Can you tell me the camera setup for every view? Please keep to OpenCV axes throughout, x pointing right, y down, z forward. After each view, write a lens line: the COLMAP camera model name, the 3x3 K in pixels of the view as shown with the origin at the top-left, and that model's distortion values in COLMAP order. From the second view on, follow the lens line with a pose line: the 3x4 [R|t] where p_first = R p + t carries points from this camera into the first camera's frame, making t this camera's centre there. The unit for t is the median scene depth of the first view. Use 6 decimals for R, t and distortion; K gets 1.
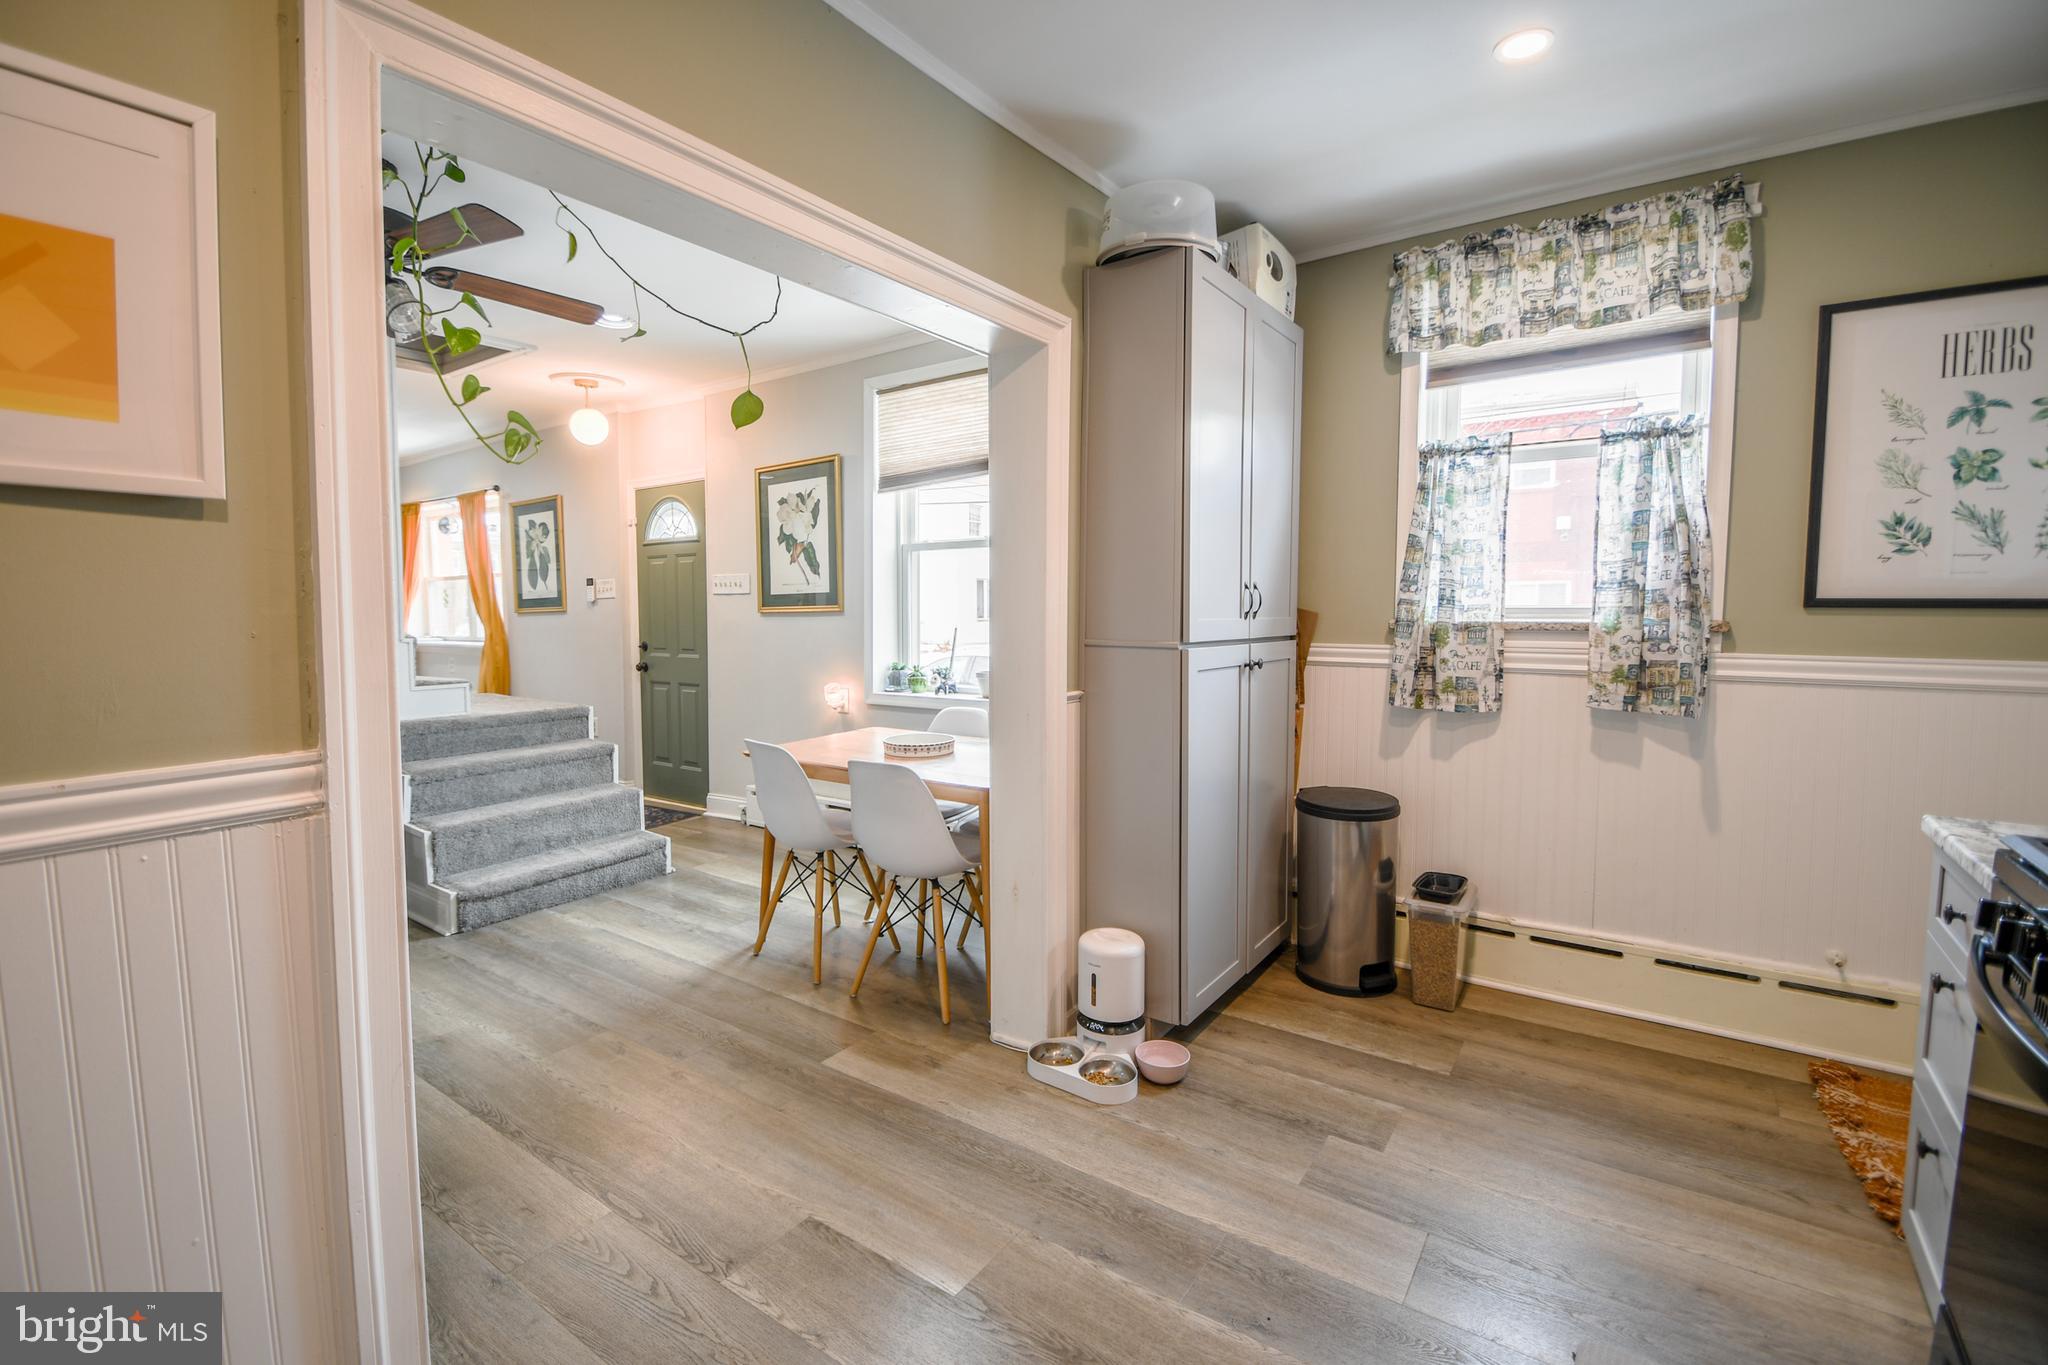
lens RADIAL K [[901.8, 0, 995.1], [0, 901.8, 668.6], [0, 0, 1]] dist [0.014425, -0.017714]
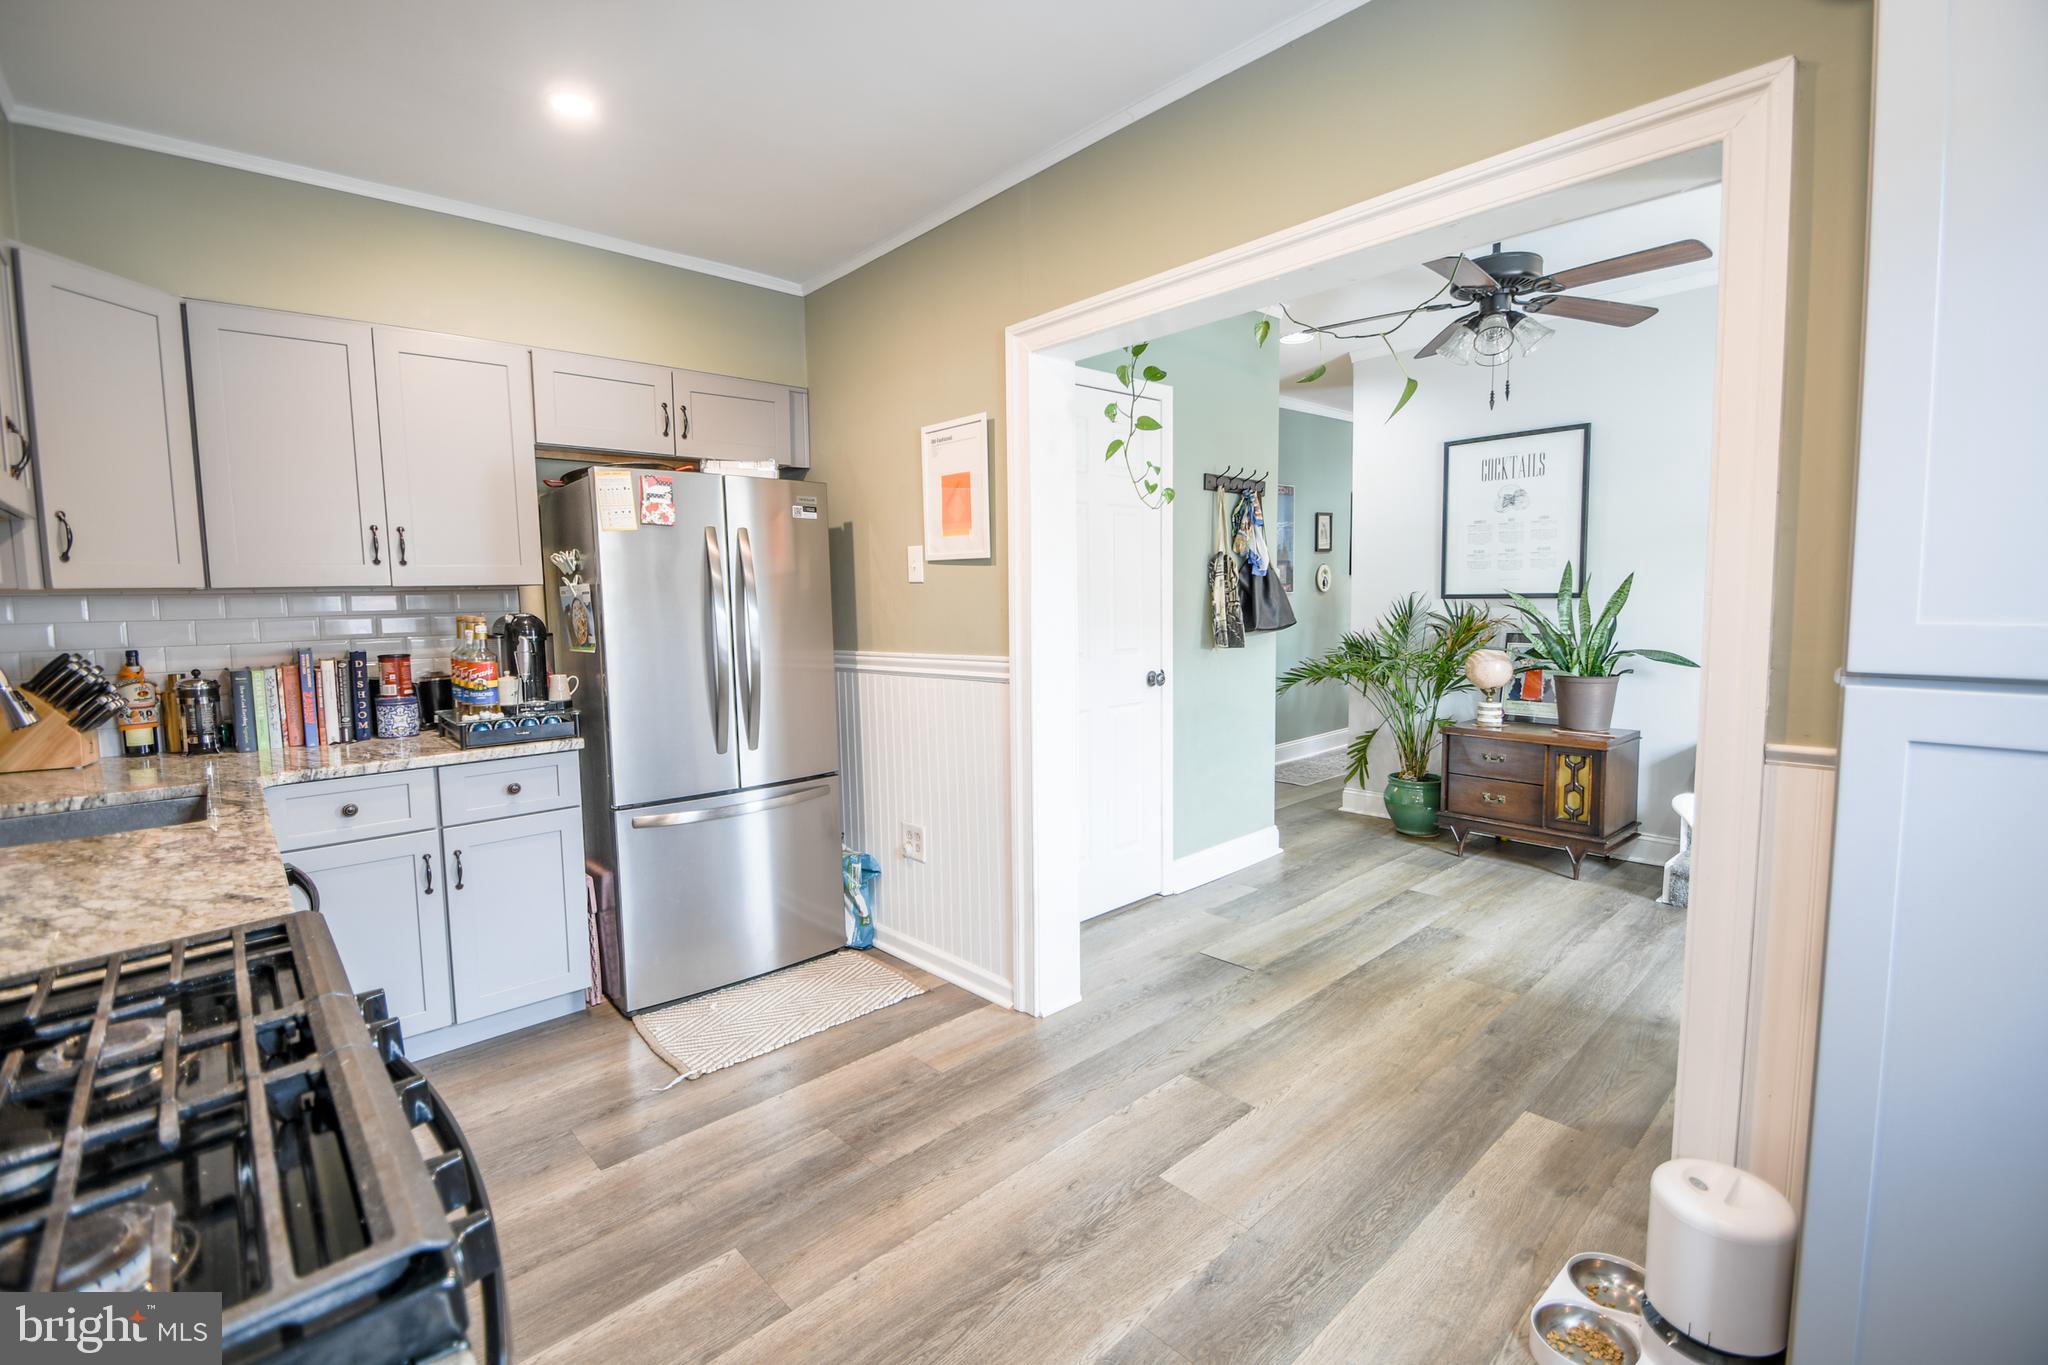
lens RADIAL K [[901.8, 0, 995.1], [0, 901.8, 668.6], [0, 0, 1]] dist [0.014425, -0.017714]
pose [[-0.210459, 0.094415, -0.973033, 0.591464], [-0.040906, 0.993603, 0.105259, -0.048152], [0.976747, 0.061956, -0.205251, 0.533980]]
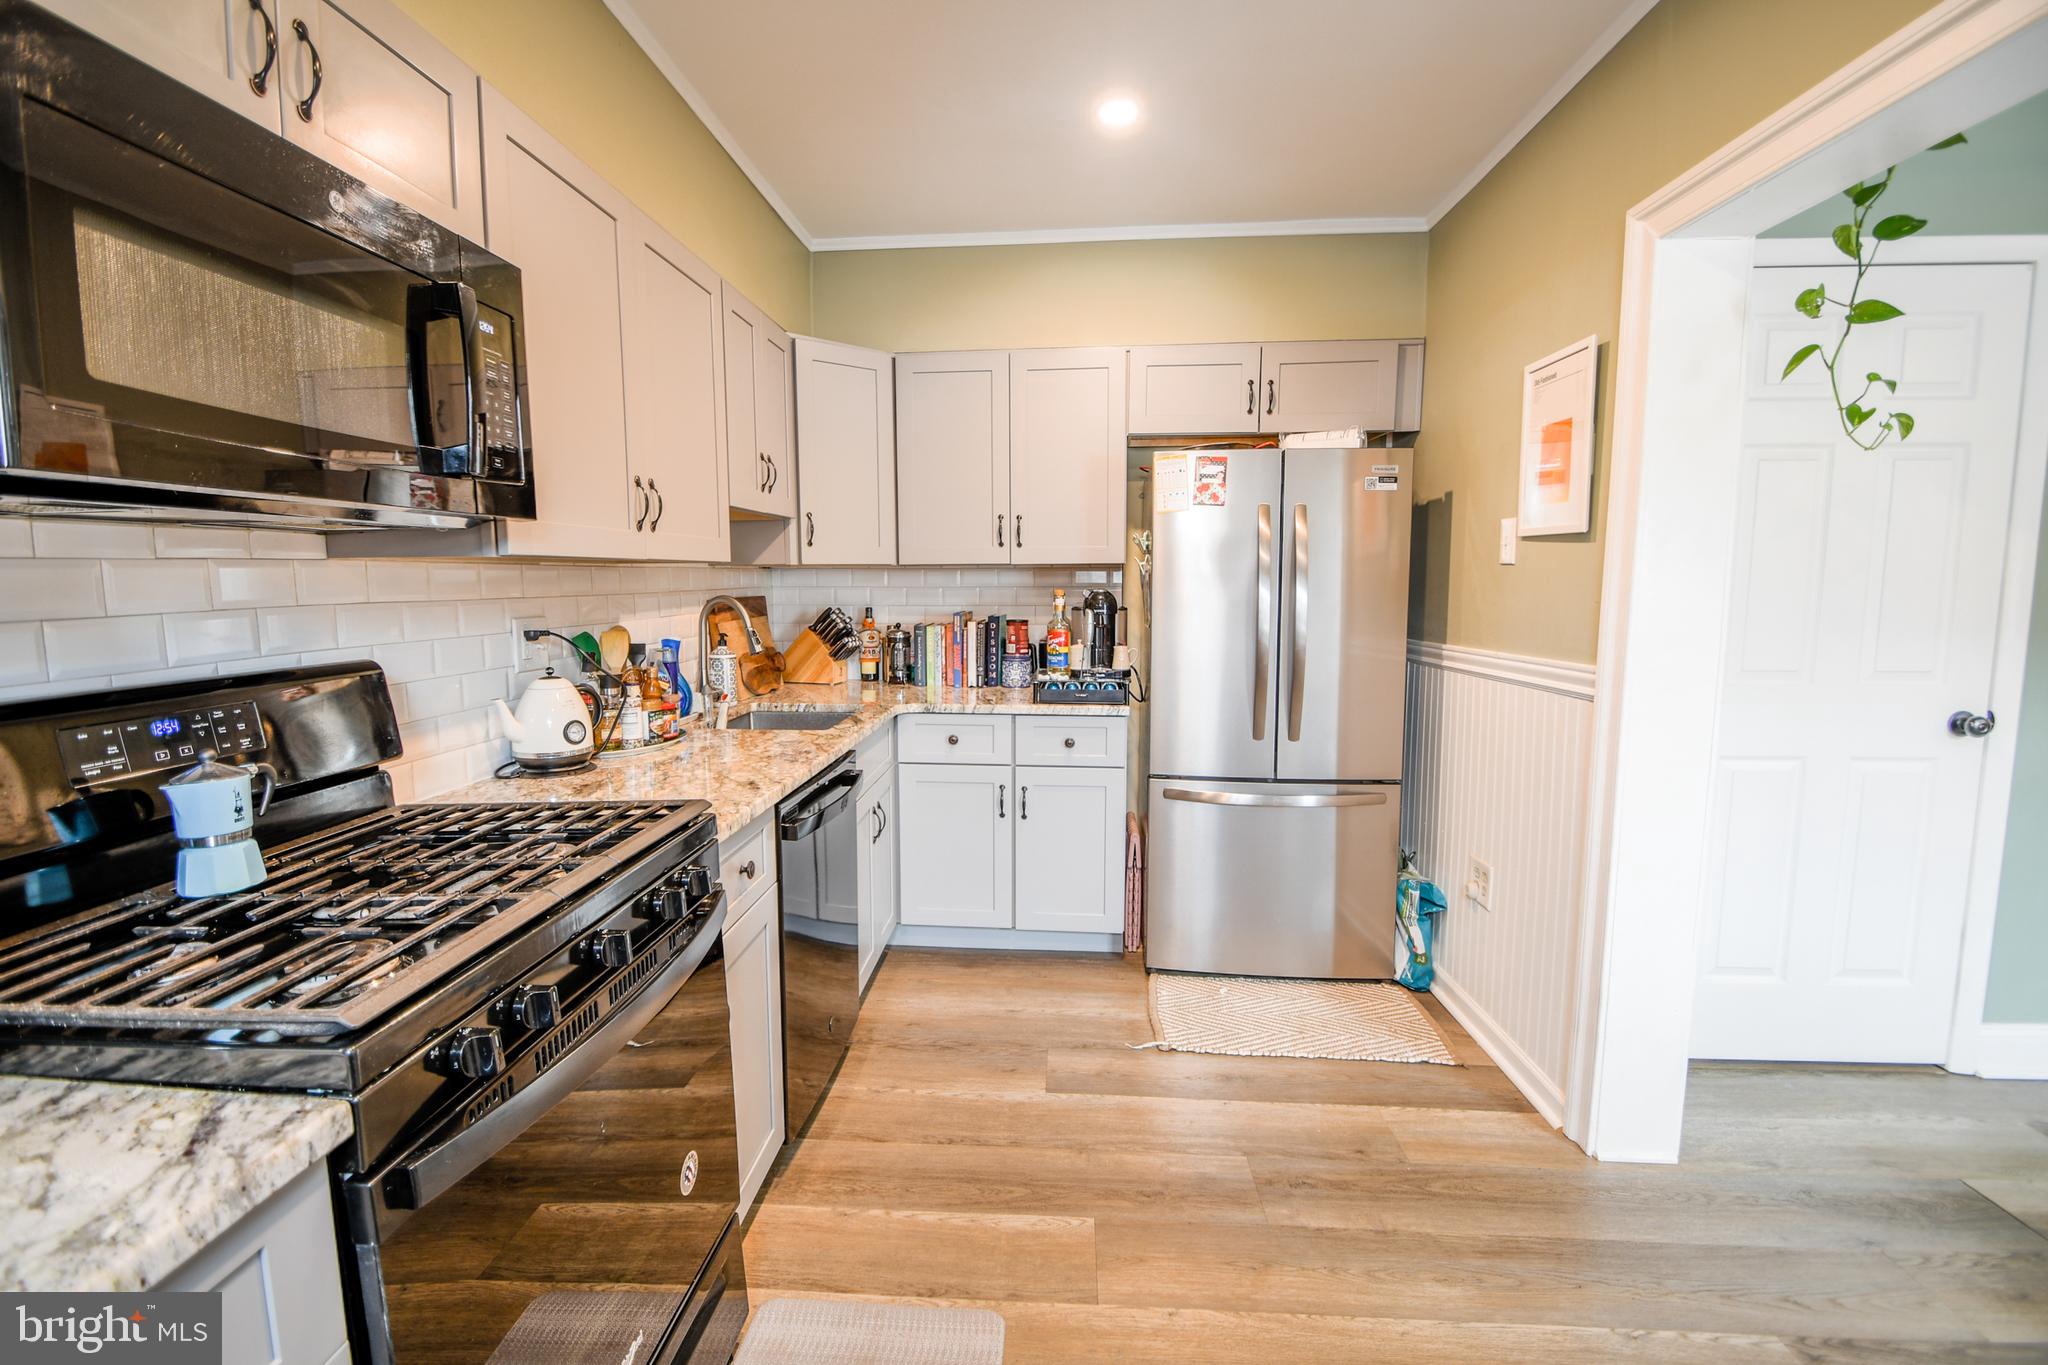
lens RADIAL K [[901.8, 0, 995.1], [0, 901.8, 668.6], [0, 0, 1]] dist [0.014425, -0.017714]
pose [[-0.853347, 0.063036, -0.517519, 0.434591], [-0.023724, 0.986940, 0.159332, -0.059300], [0.520803, 0.148244, -0.840707, 0.687981]]
